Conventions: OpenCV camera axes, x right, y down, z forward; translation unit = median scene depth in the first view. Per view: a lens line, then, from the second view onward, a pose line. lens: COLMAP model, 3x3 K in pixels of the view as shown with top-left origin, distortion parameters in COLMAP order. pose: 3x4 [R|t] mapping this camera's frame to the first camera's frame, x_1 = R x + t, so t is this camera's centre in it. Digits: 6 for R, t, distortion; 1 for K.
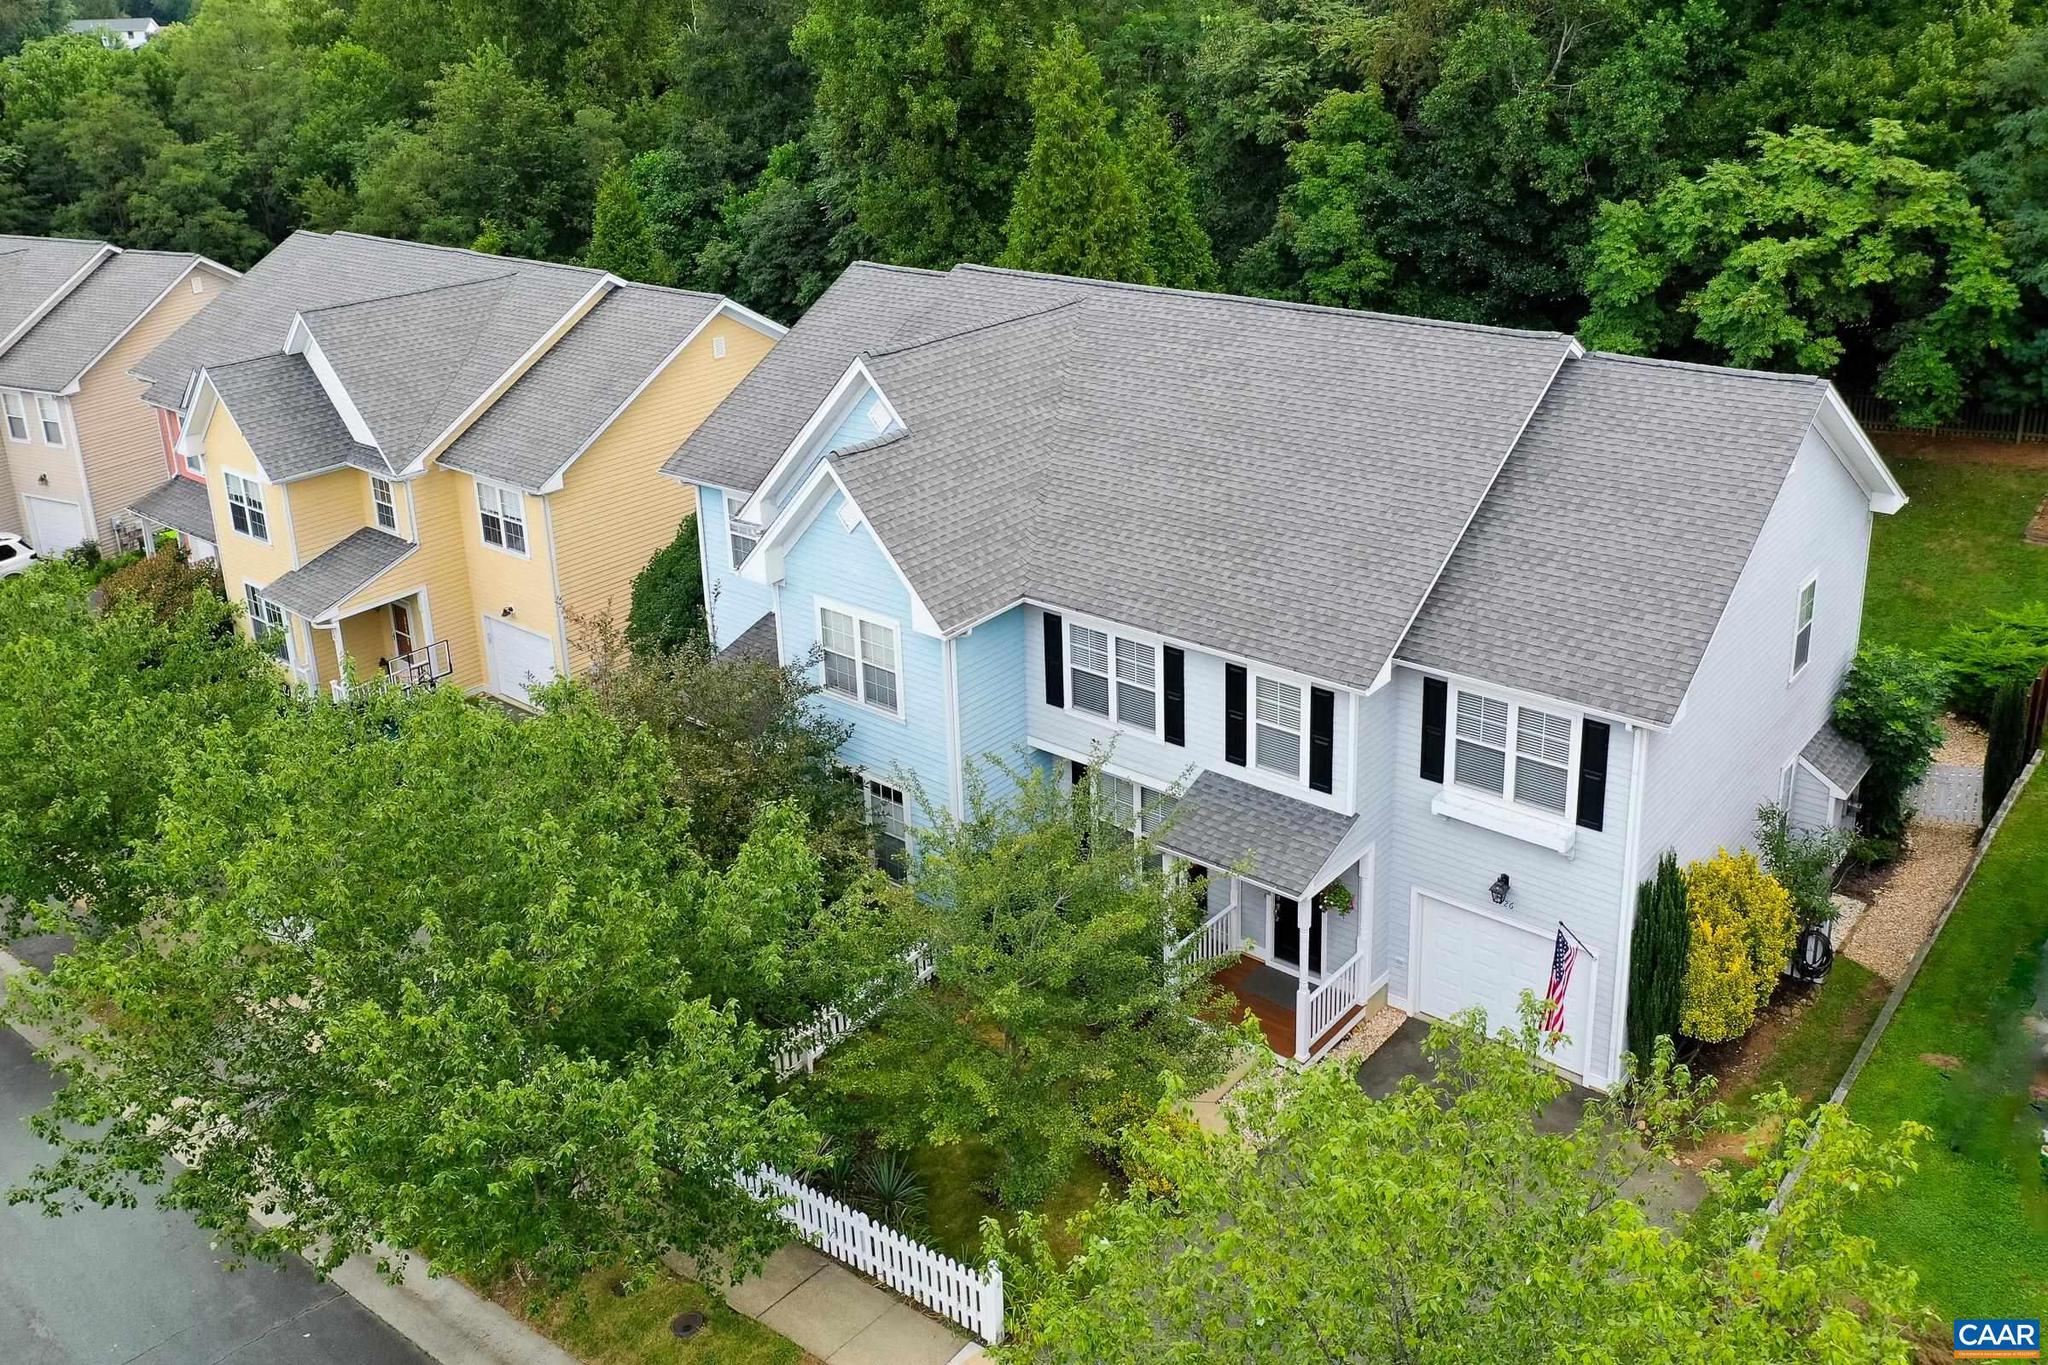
lens RADIAL K [[1623.1, 0, 1036.1], [0, 1623.1, 687.3], [0, 0, 1]] dist [0.016880, -0.009571]
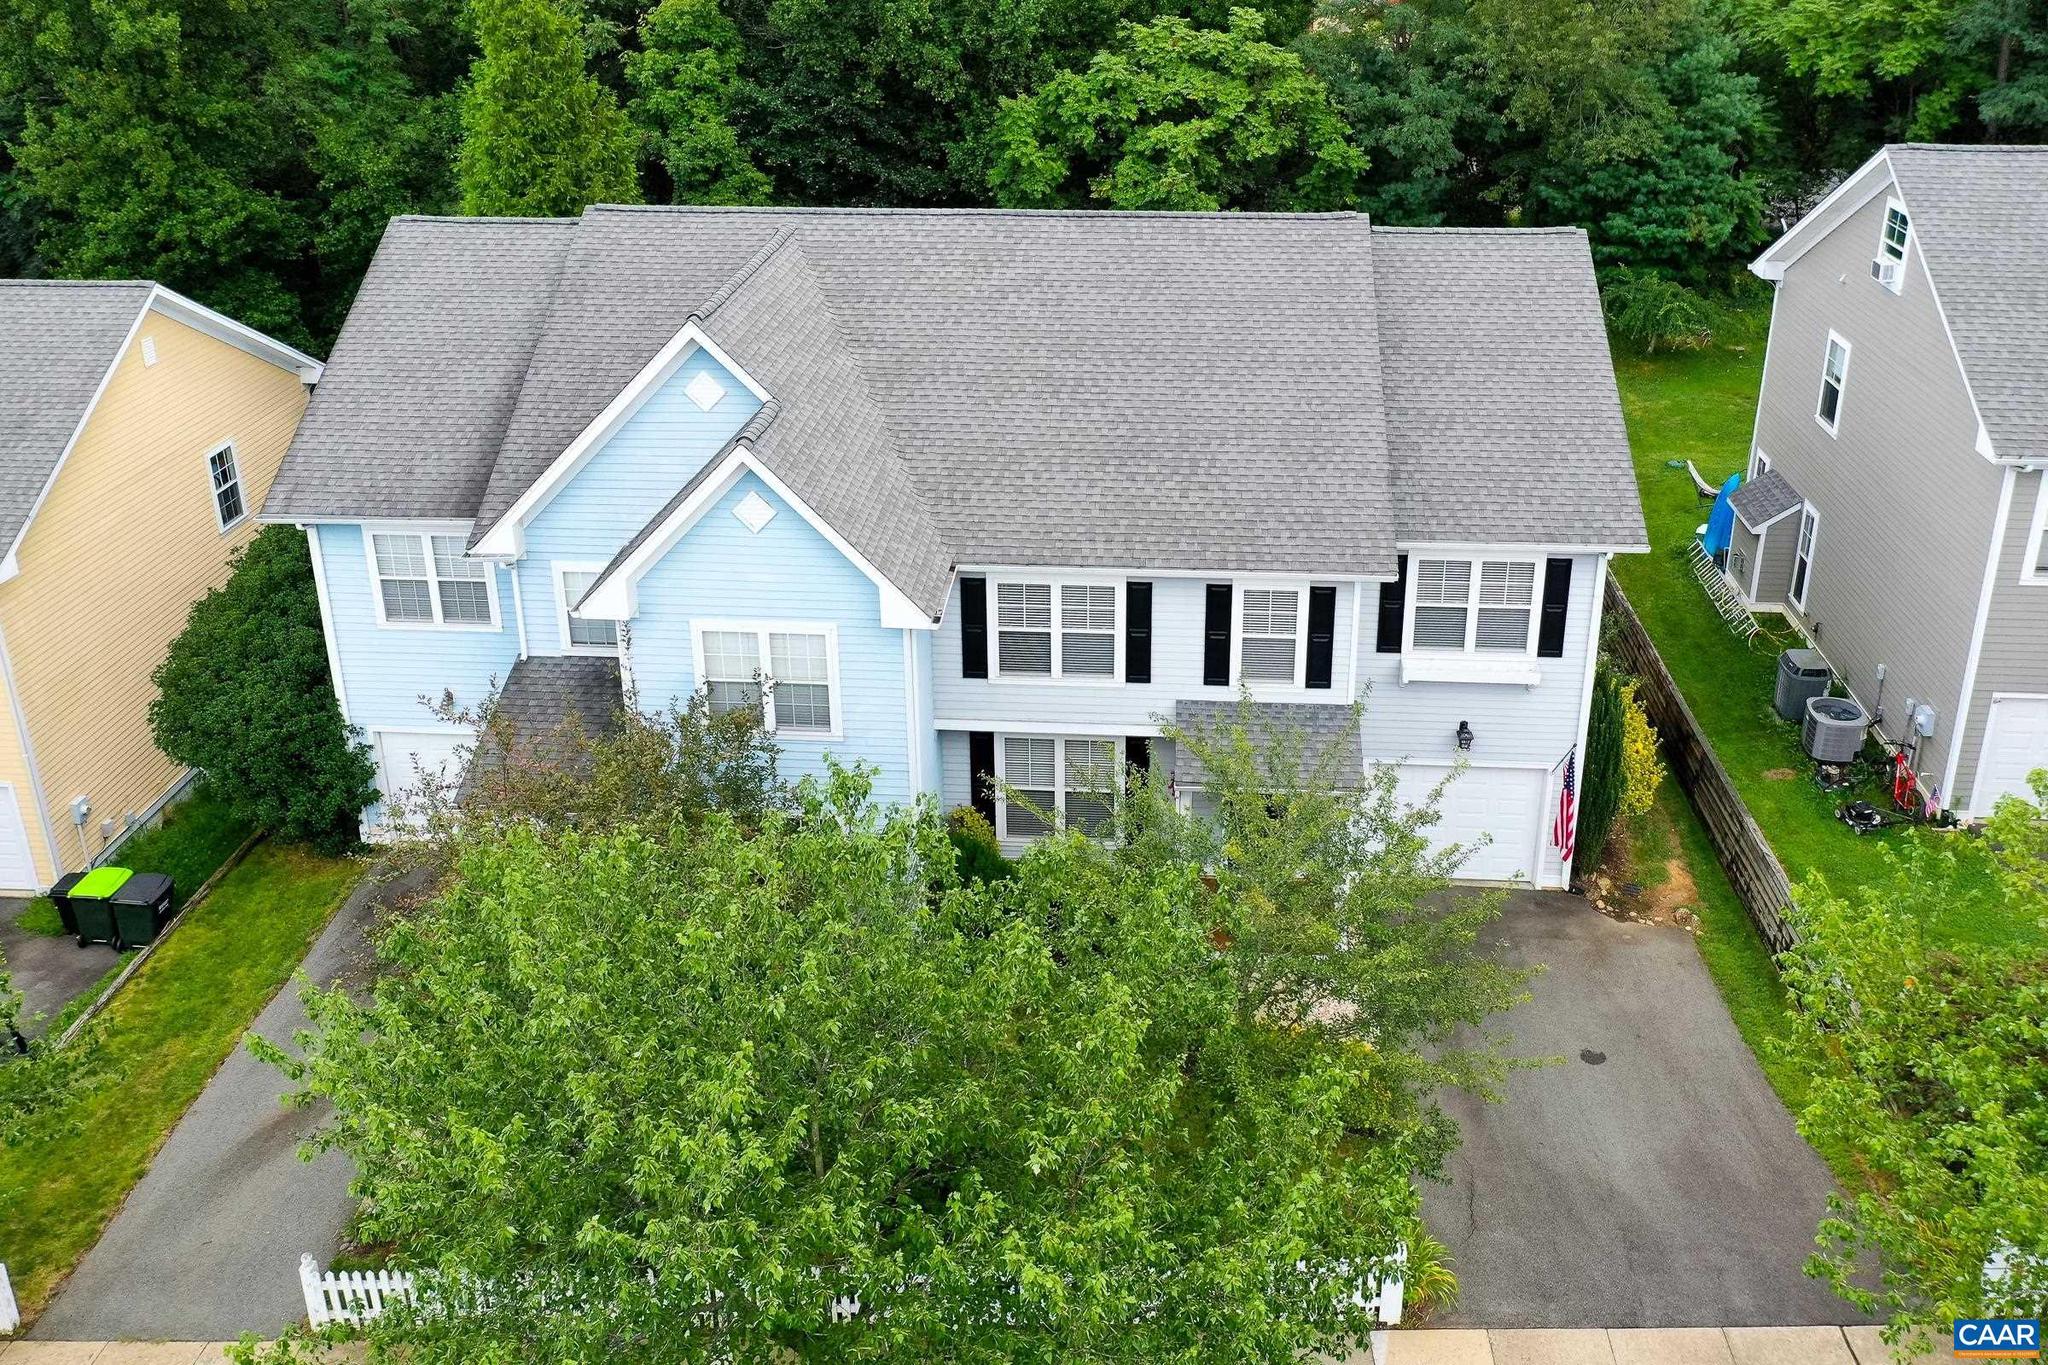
lens RADIAL K [[1623.1, 0, 1029.1], [0, 1623.1, 681.2], [0, 0, 1]] dist [0.016880, -0.009571]
pose [[0.815713, -0.242723, 0.525070, -0.291787], [0.219691, 0.969688, 0.106959, -0.051061], [-0.535115, 0.028106, 0.844311, 0.146718]]
